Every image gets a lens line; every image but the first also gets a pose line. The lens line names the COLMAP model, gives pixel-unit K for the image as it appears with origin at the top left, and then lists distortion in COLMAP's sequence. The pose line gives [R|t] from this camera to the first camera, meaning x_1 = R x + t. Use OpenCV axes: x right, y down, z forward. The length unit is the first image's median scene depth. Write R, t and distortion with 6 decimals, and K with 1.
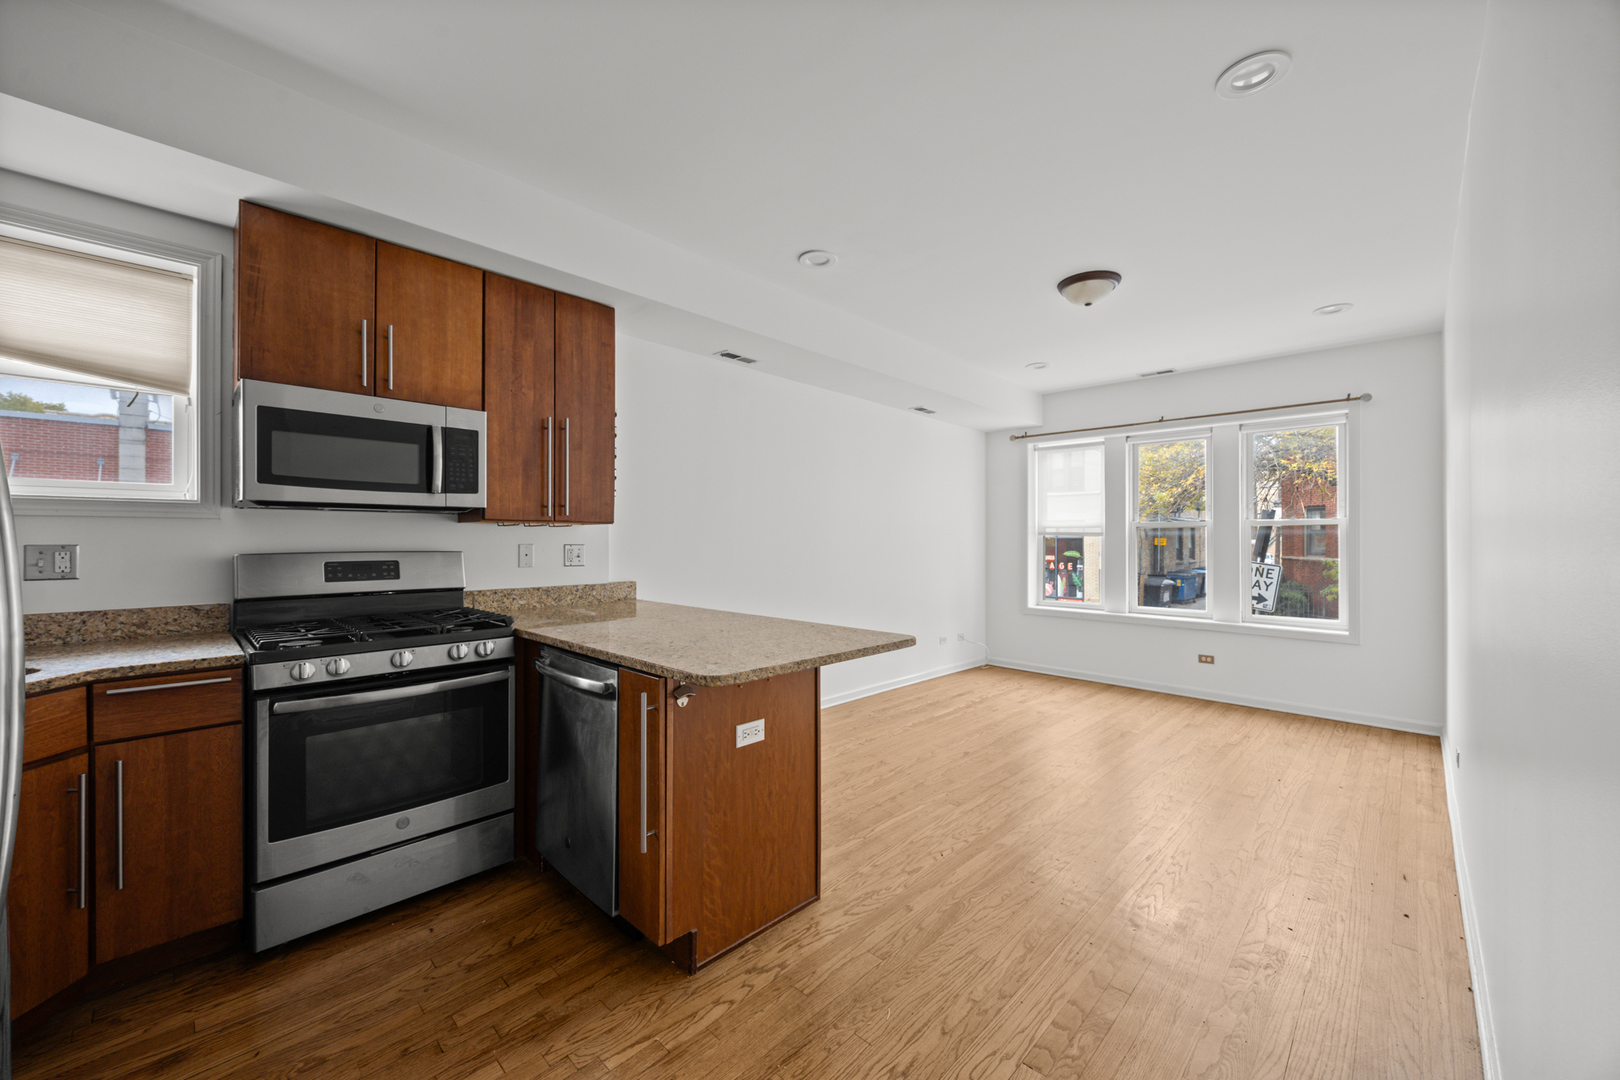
lens RADIAL K [[624.4, 0, 805.7], [0, 624.4, 540.0], [0, 0, 1]] dist [-0.000798, -0.000014]
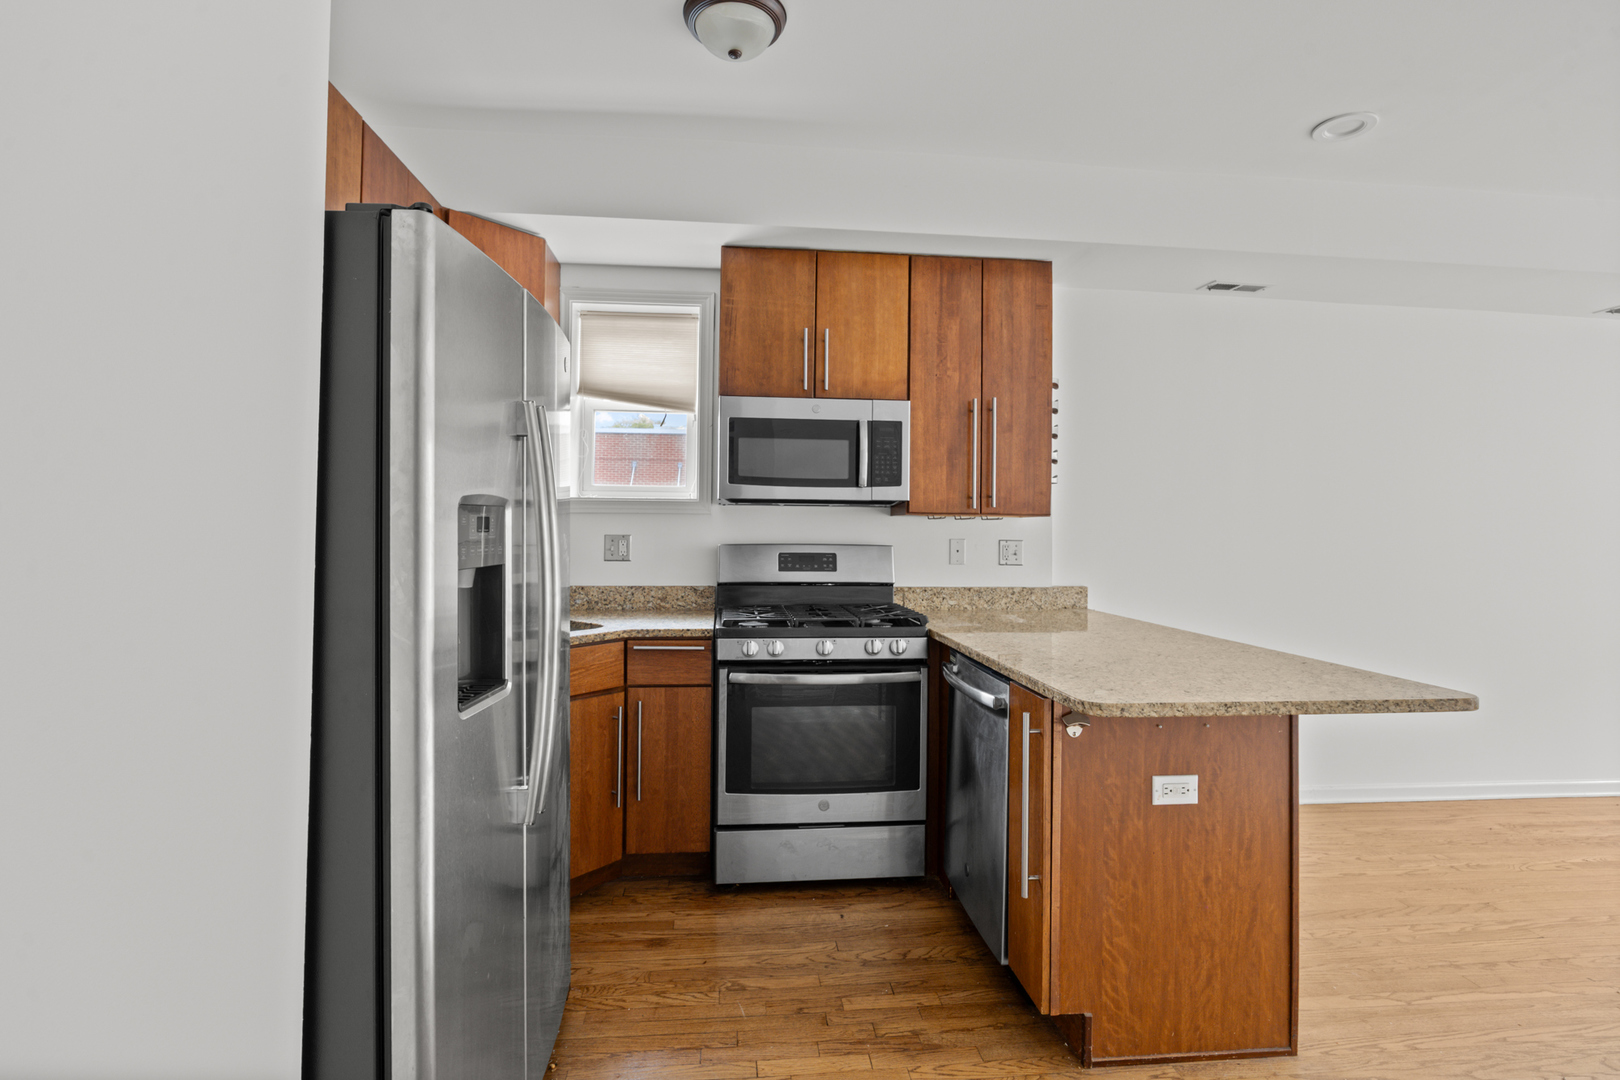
lens RADIAL K [[785.4, 0, 801.7], [0, 785.4, 516.2], [0, 0, 1]] dist [-0.010915, 0.001863]
pose [[0.765004, -0.004366, -0.644011, 0.149443], [-0.010395, 0.999763, -0.019126, -0.003149], [0.643941, 0.021326, 0.764777, -0.030159]]
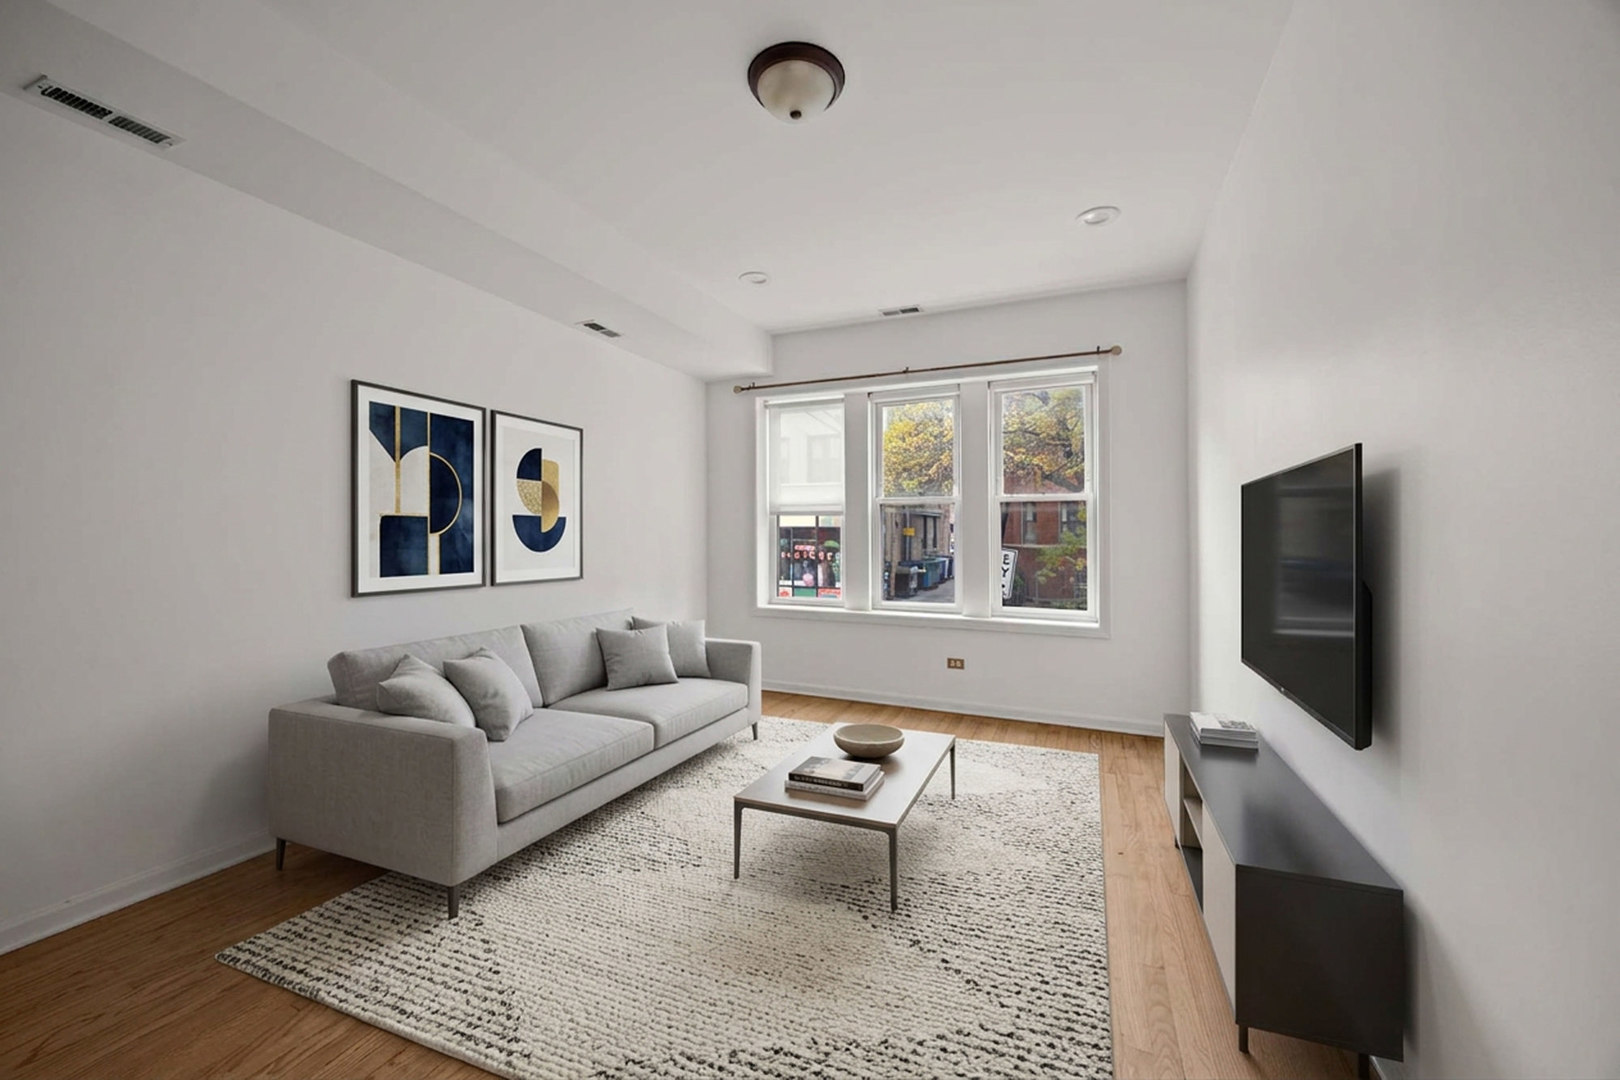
lens RADIAL K [[636.9, 0, 811.2], [0, 636.9, 525.6], [0, 0, 1]] dist [-0.001336, -0.000266]
pose [[0.934346, 0.000249, 0.356368, 0.342213], [0.003665, 0.999940, -0.010310, 0.034442], [-0.356349, 0.010939, 0.934289, 0.585043]]
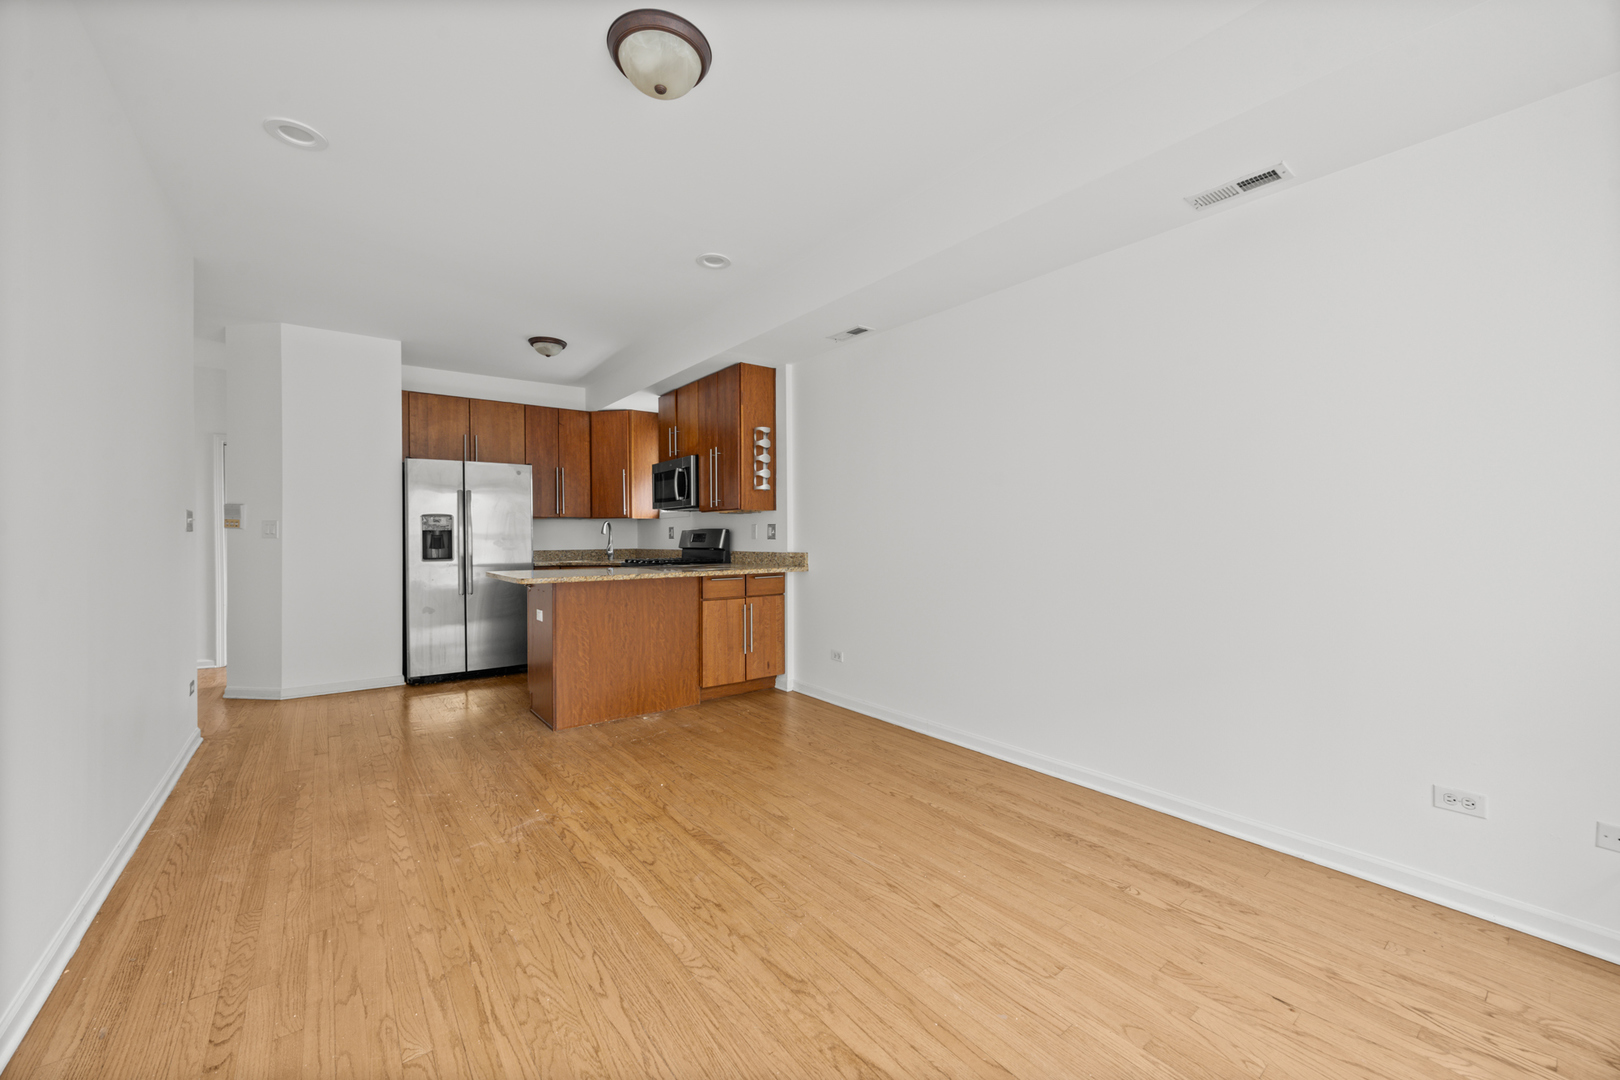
lens RADIAL K [[624.4, 0, 805.7], [0, 624.4, 540.0], [0, 0, 1]] dist [-0.000798, -0.000014]
pose [[-0.141483, 0.001612, -0.989939, 1.445313], [0.002455, 0.999996, 0.001277, 0.057347], [0.989938, -0.002249, -0.141486, 1.745919]]
